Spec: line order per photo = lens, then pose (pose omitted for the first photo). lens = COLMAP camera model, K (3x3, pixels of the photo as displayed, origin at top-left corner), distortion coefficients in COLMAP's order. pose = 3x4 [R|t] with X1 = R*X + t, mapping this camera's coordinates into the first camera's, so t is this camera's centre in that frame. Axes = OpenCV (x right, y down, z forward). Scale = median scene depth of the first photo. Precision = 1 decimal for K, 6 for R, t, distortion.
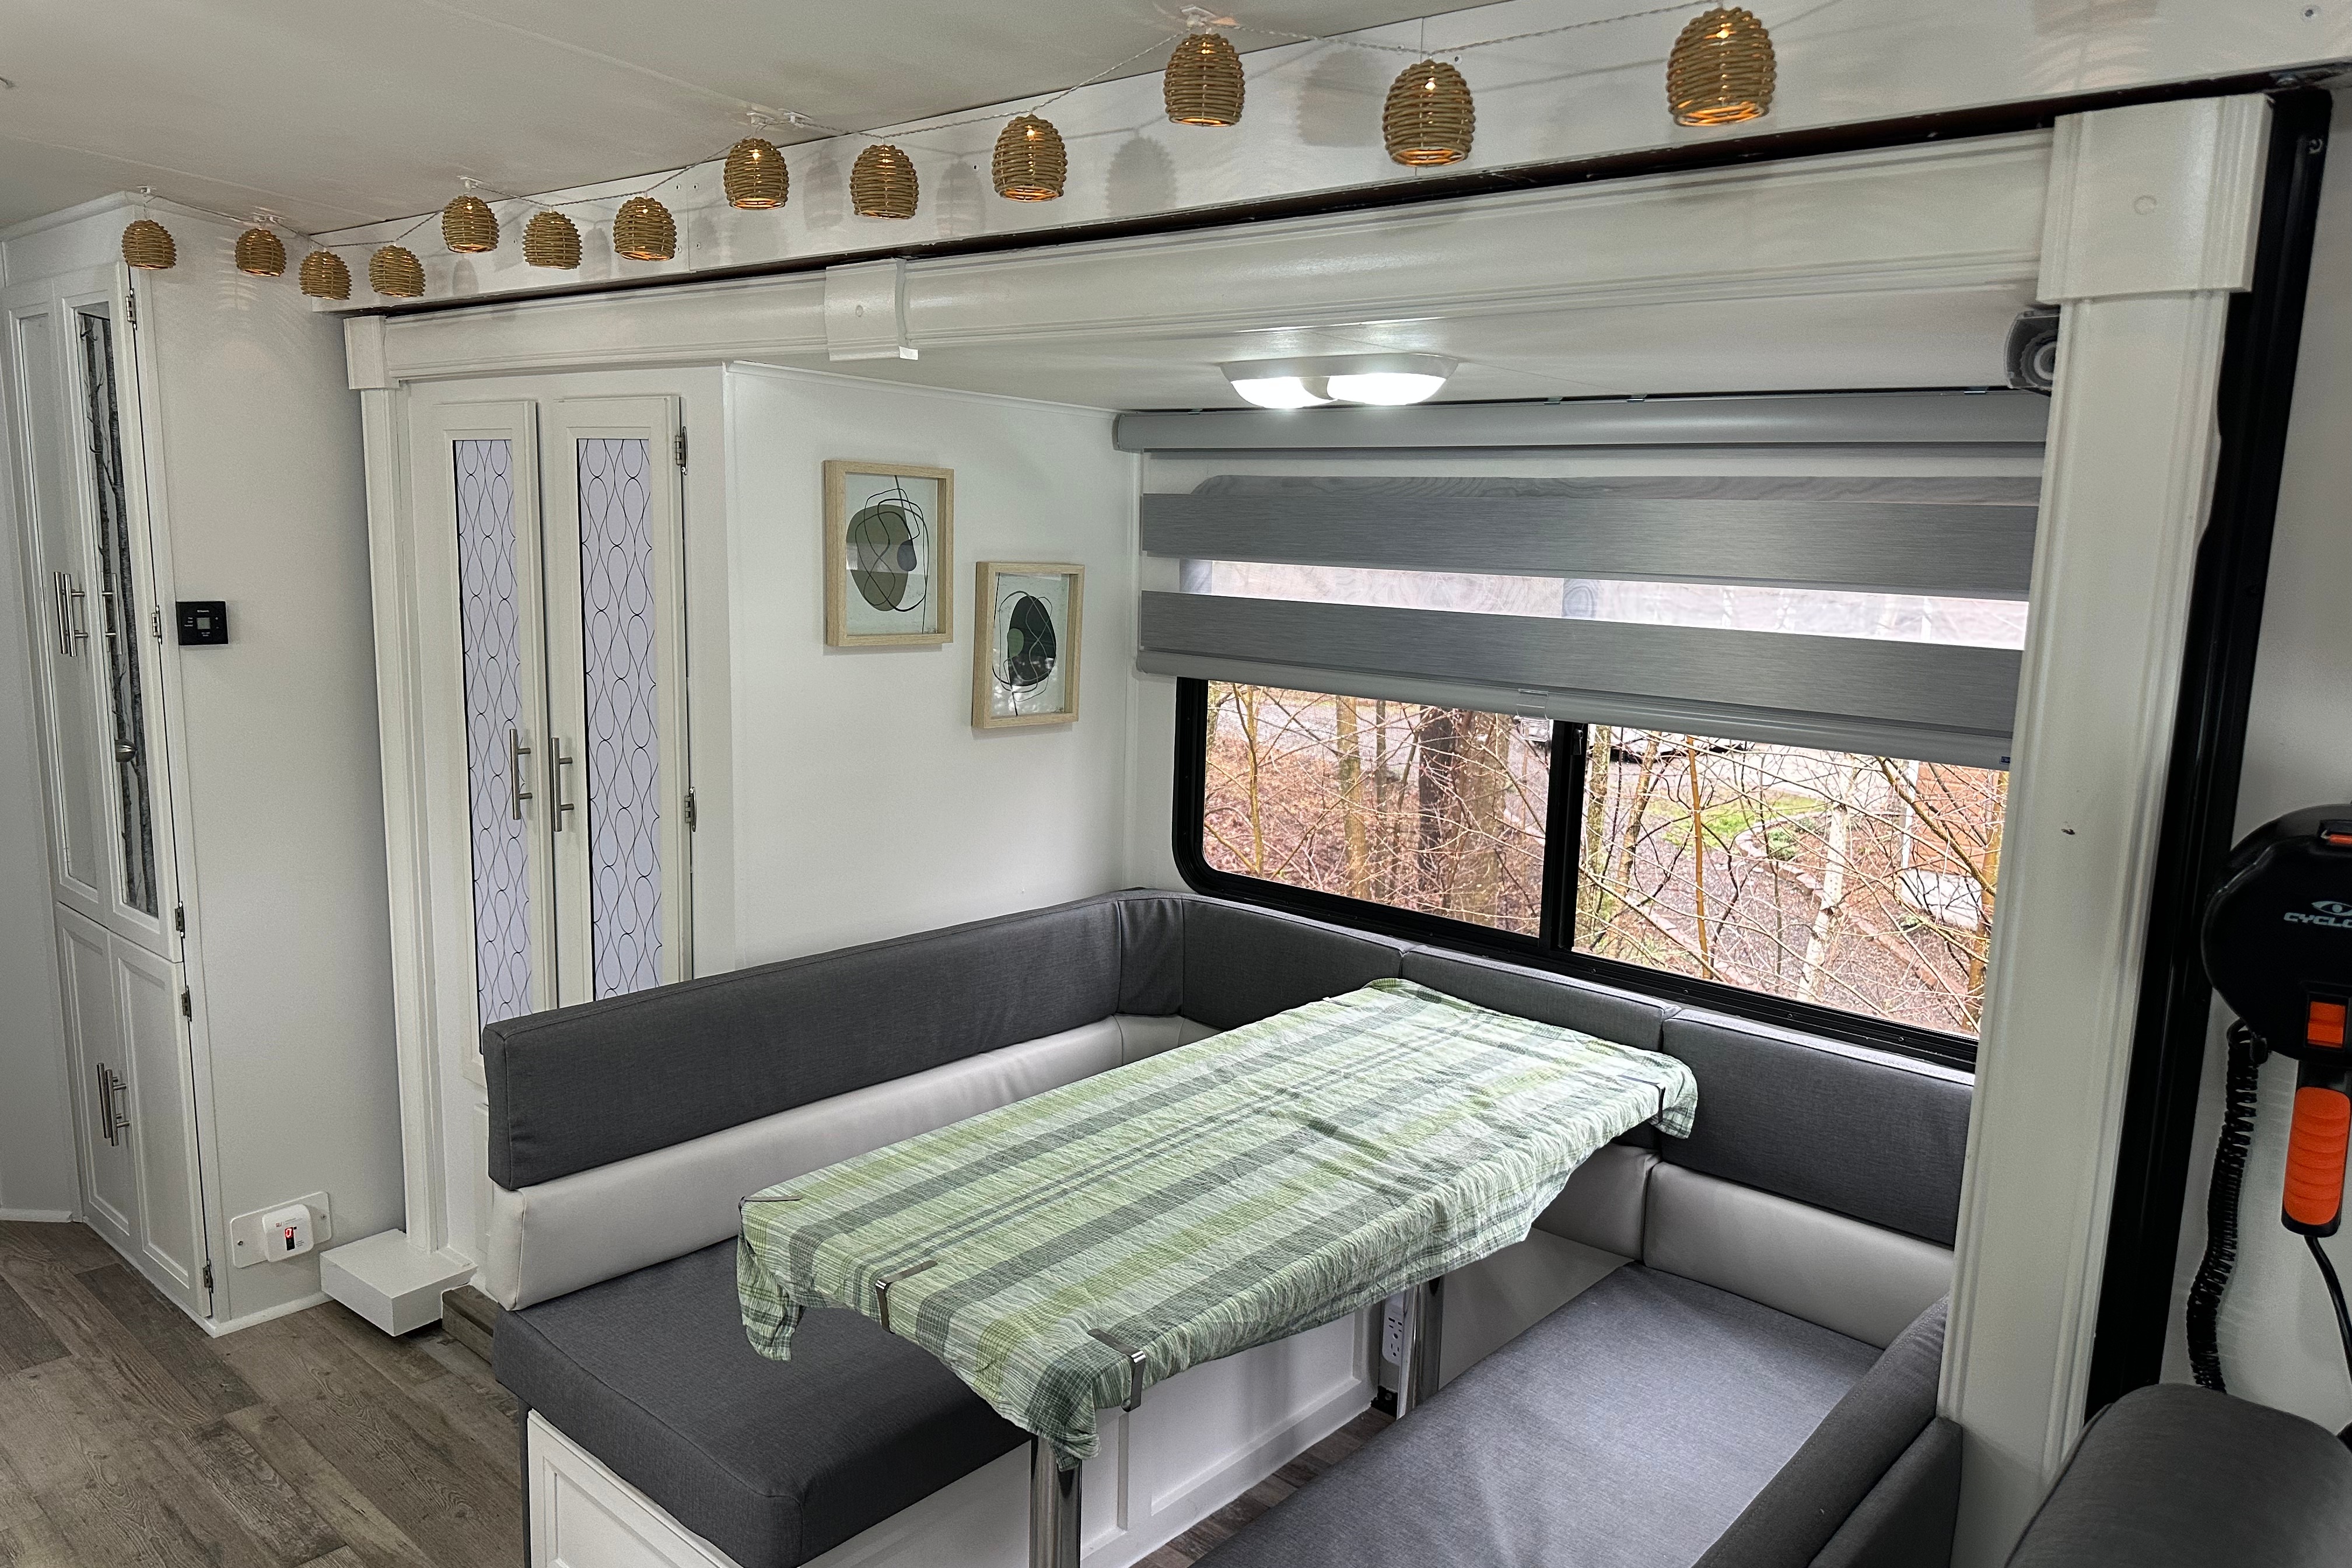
lens RADIAL K [[1646.5, 0, 1164.0], [0, 1646.5, 806.7], [0, 0, 1]] dist [0.082062, -0.074412]
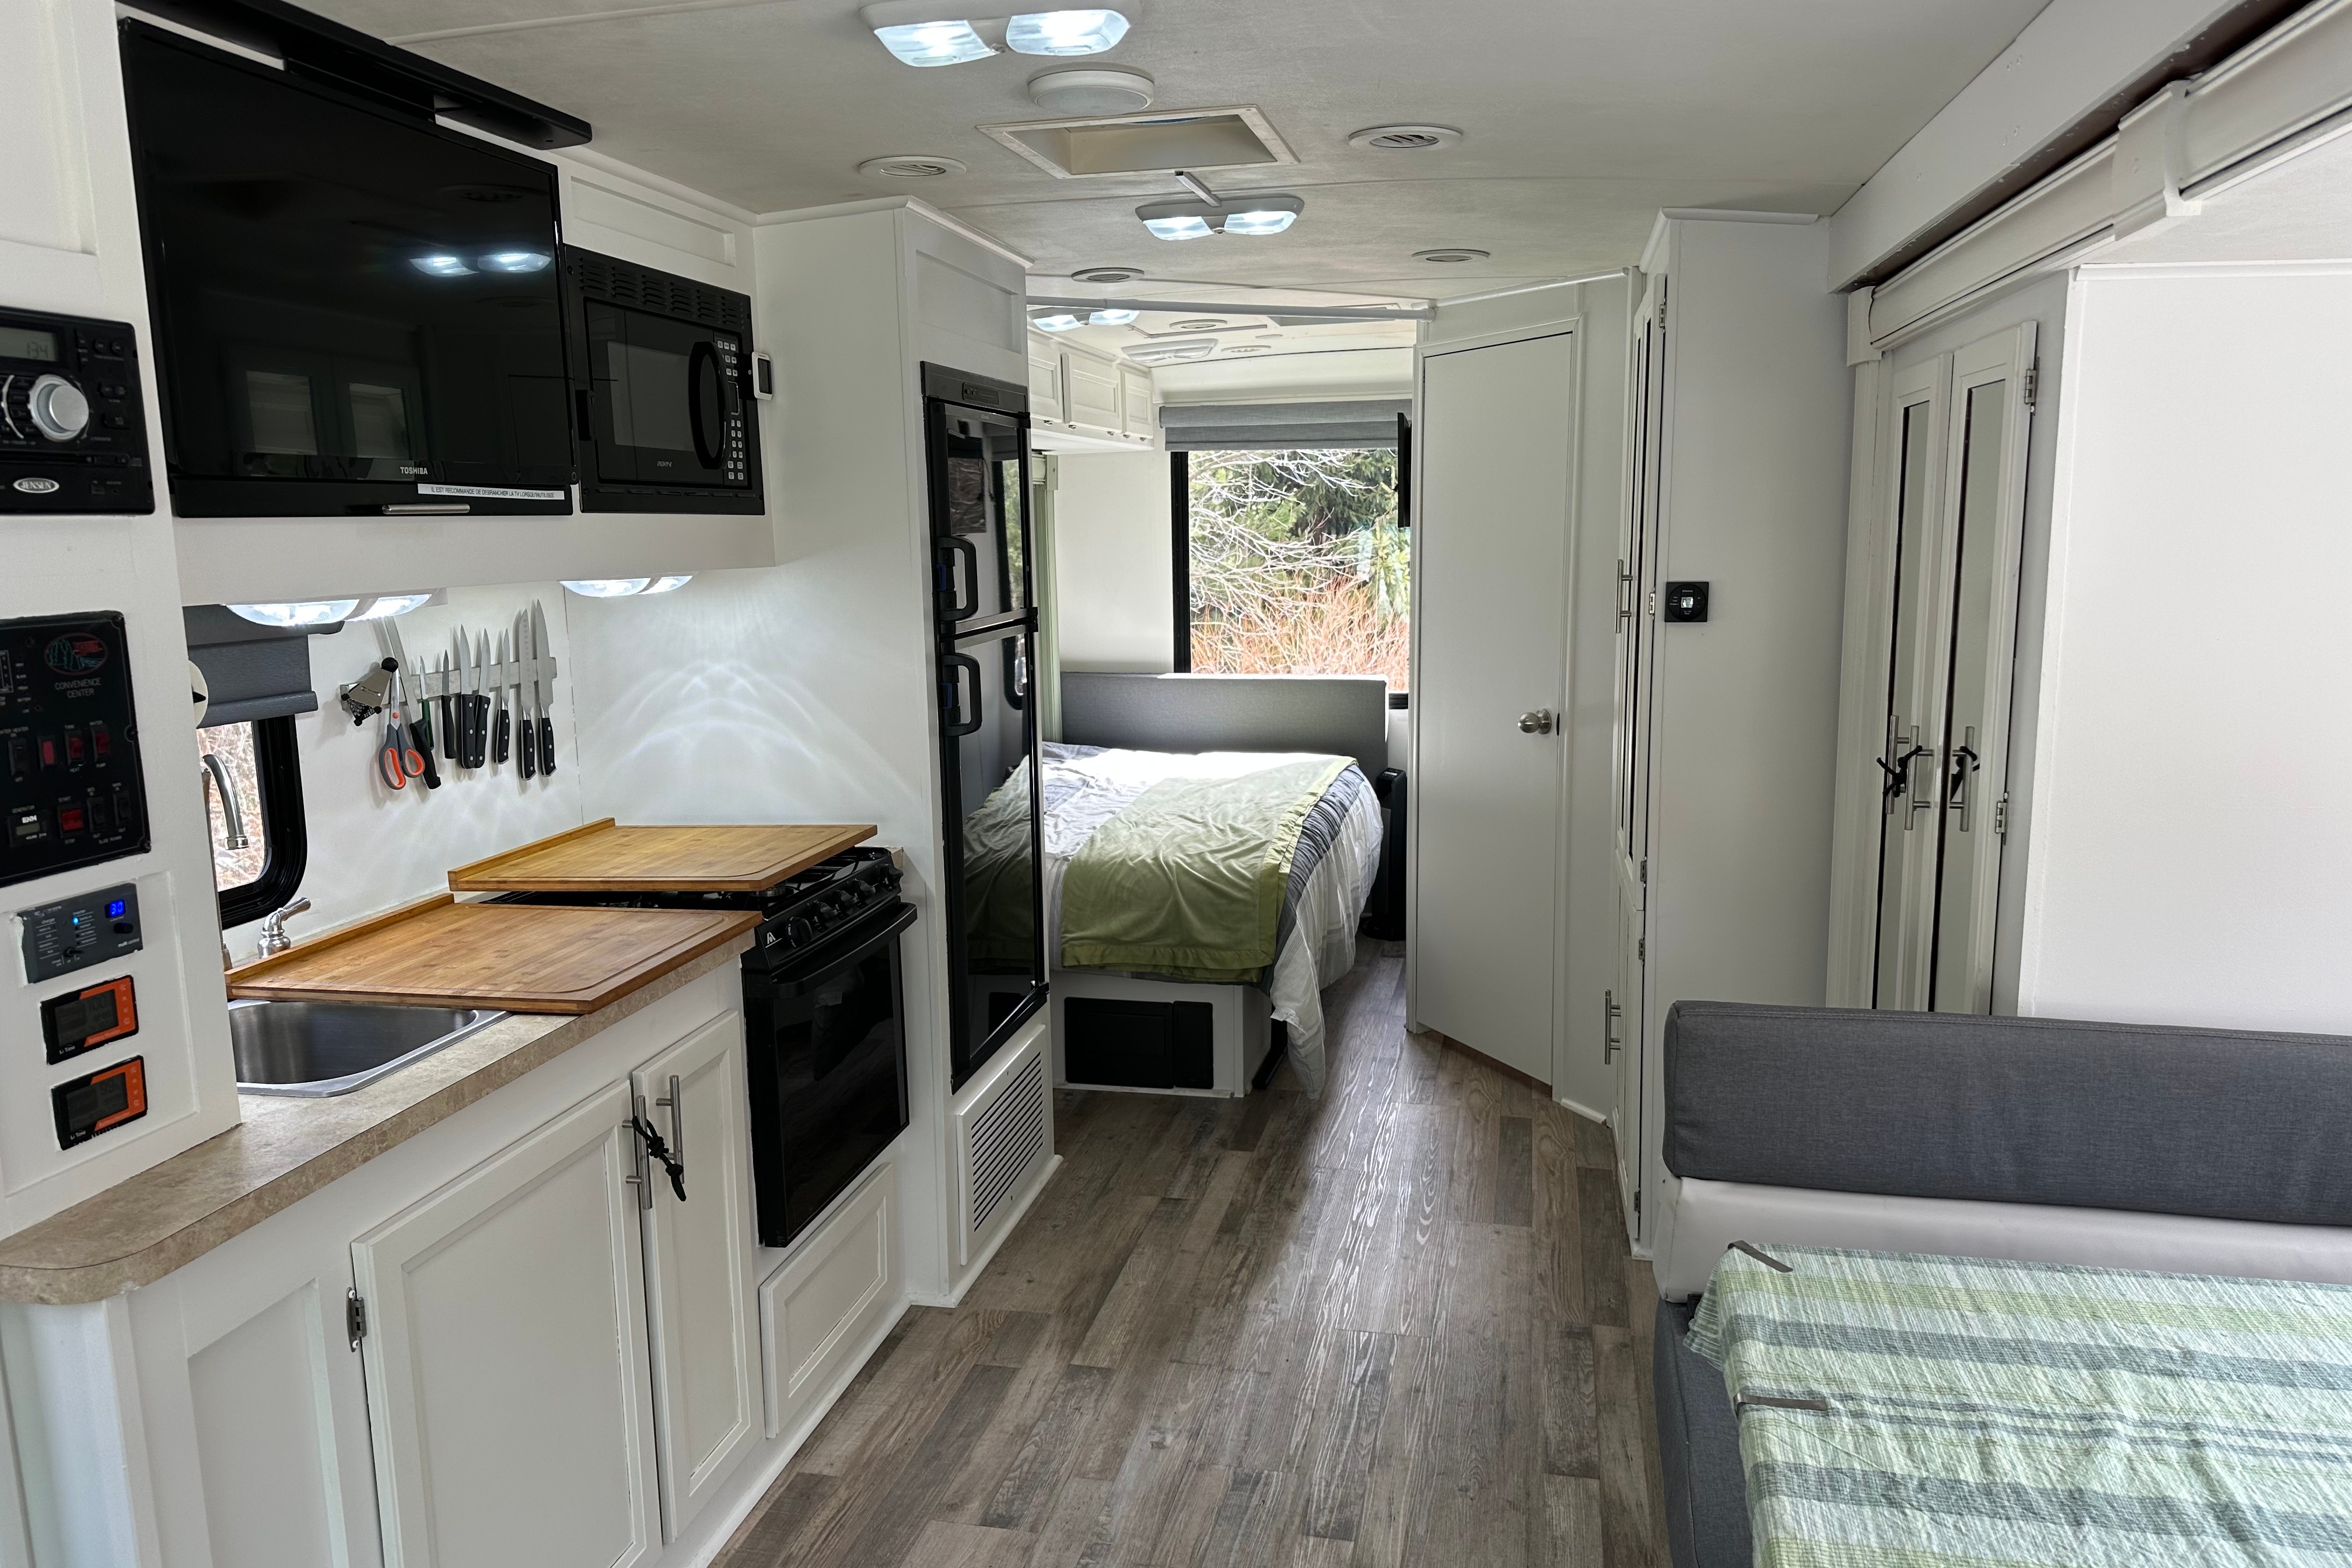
lens RADIAL K [[1646.5, 0, 1158.6], [0, 1646.5, 796.6], [0, 0, 1]] dist [0.082062, -0.074412]
pose [[0.489413, 0.113019, -0.864698, 0.239691], [-0.125579, 0.990365, 0.058368, -0.006486], [0.862963, 0.080022, 0.498890, 0.225079]]
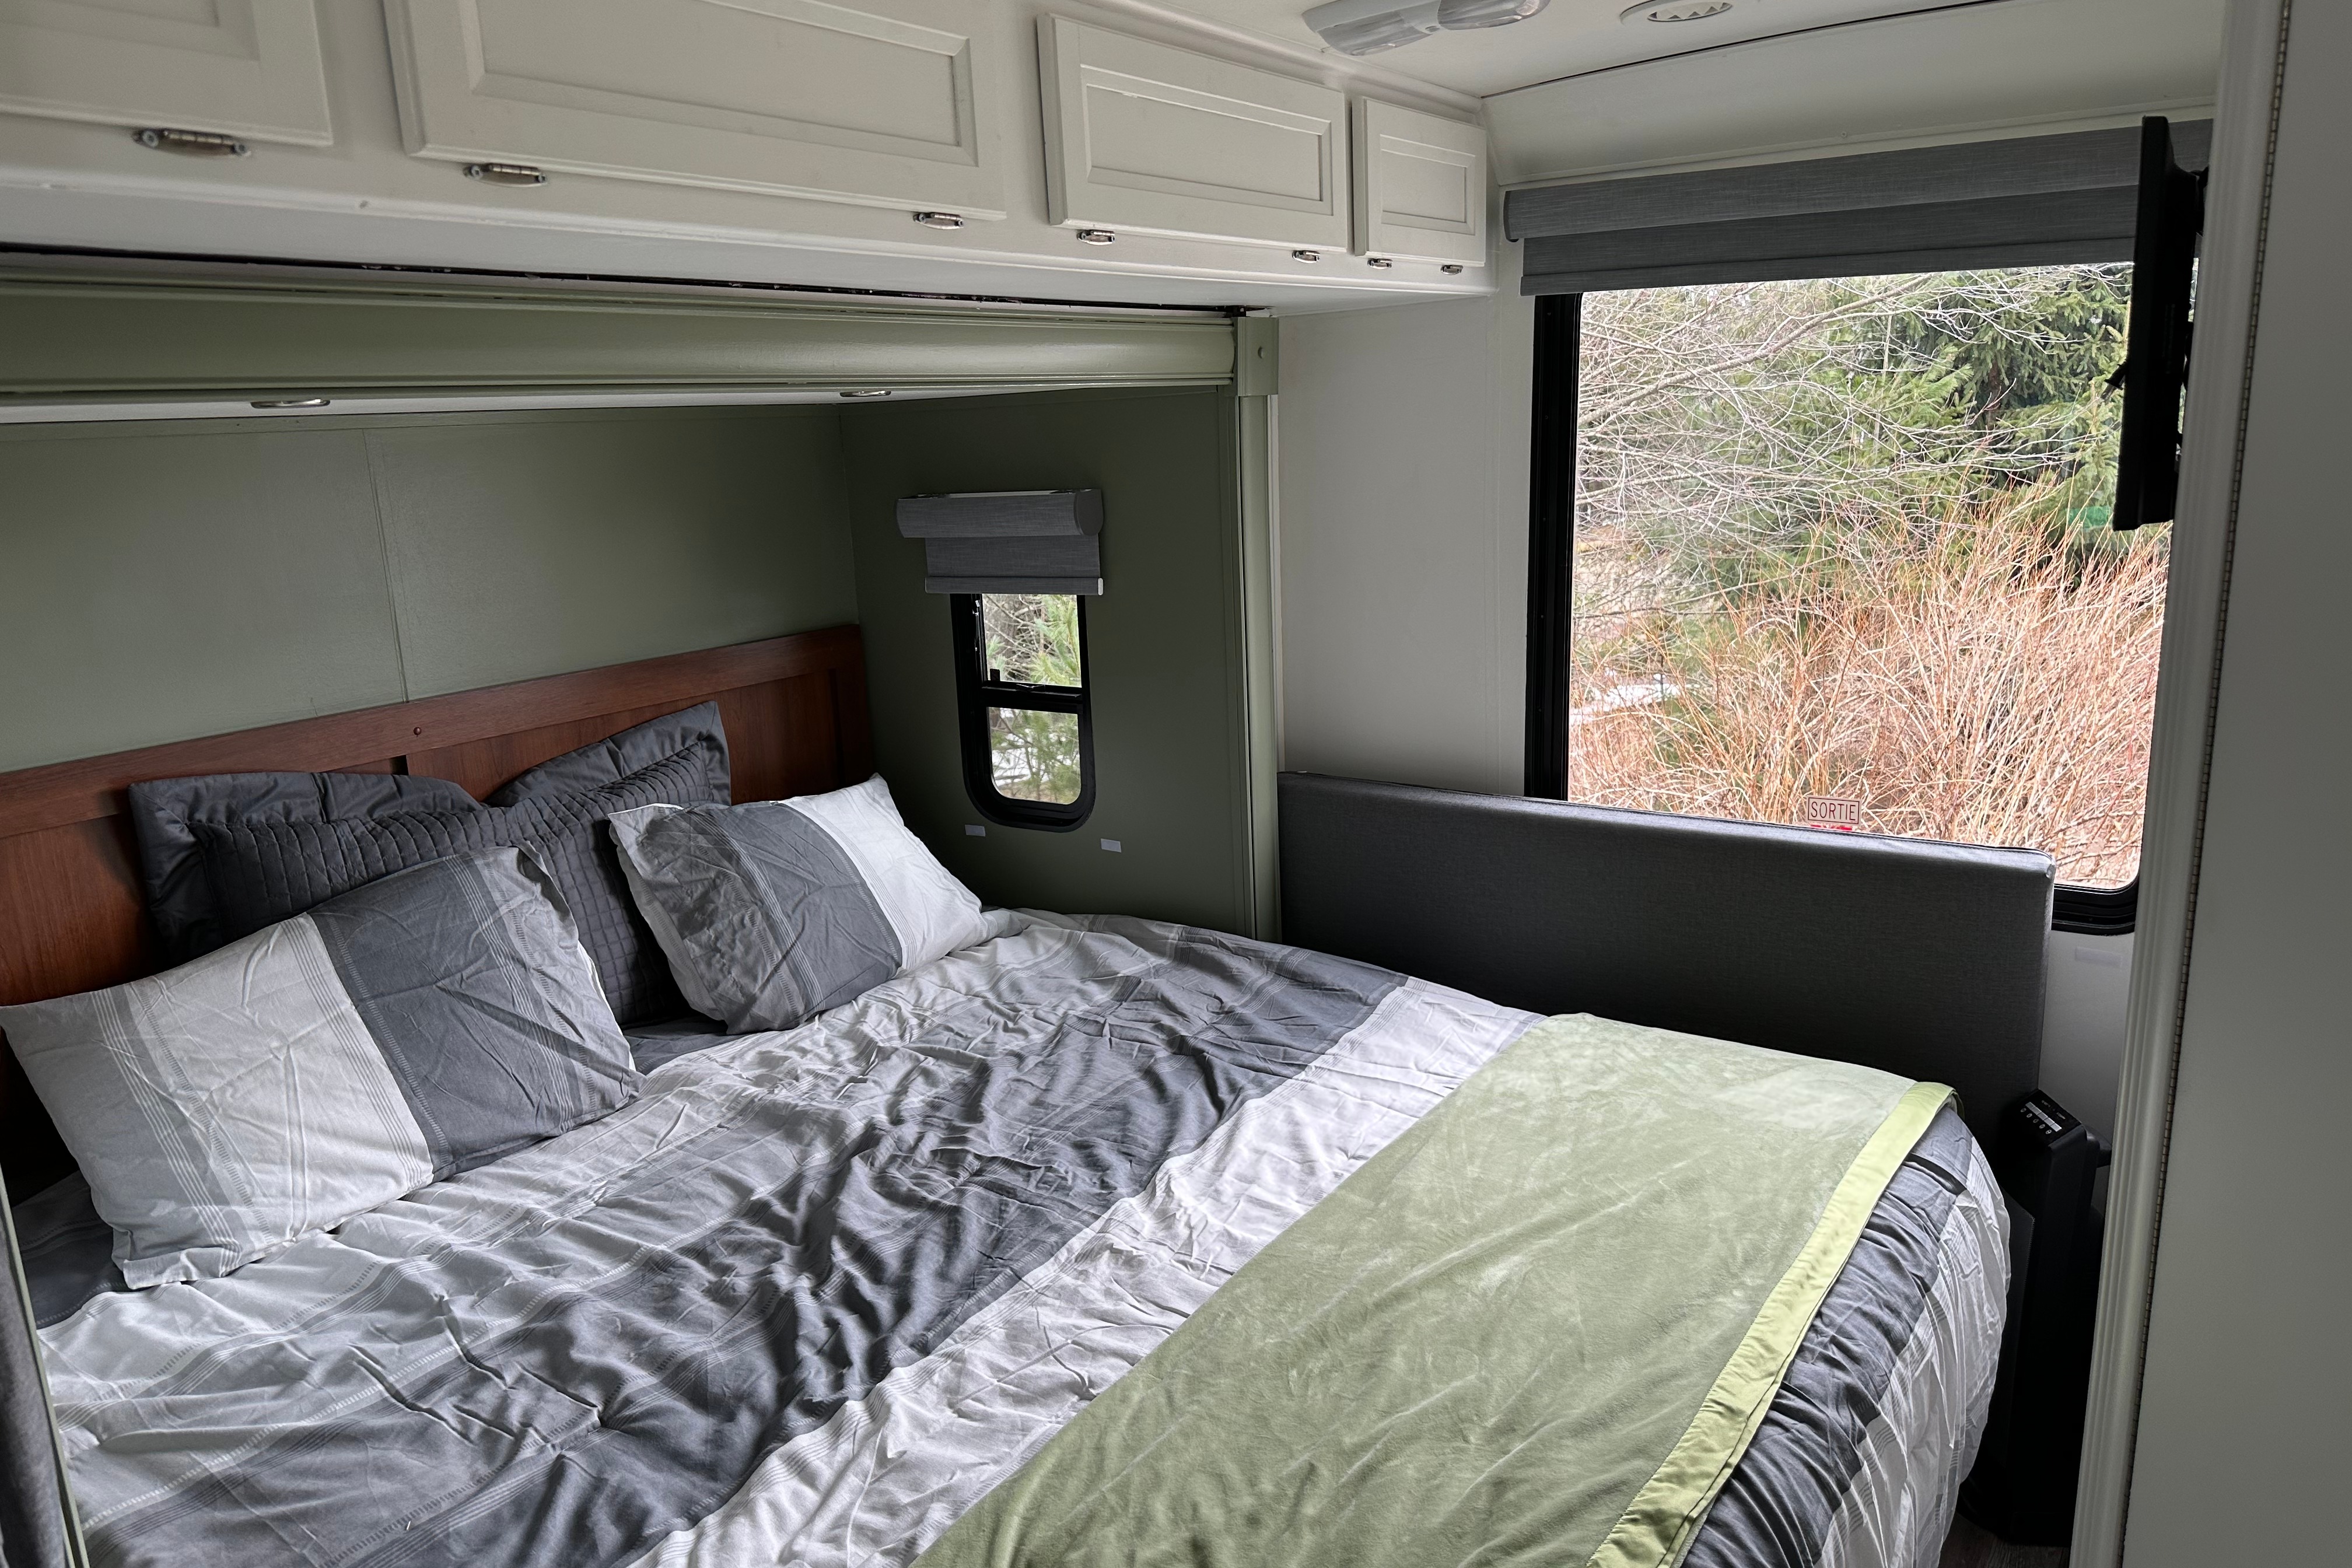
lens RADIAL K [[1646.5, 0, 1181.6], [0, 1646.5, 776.7], [0, 0, 1]] dist [0.082062, -0.074412]
pose [[0.156037, 0.184159, -0.970432, -0.890372], [-0.130678, 0.977679, 0.164522, -0.221116], [0.979069, 0.101142, 0.176620, 1.059402]]
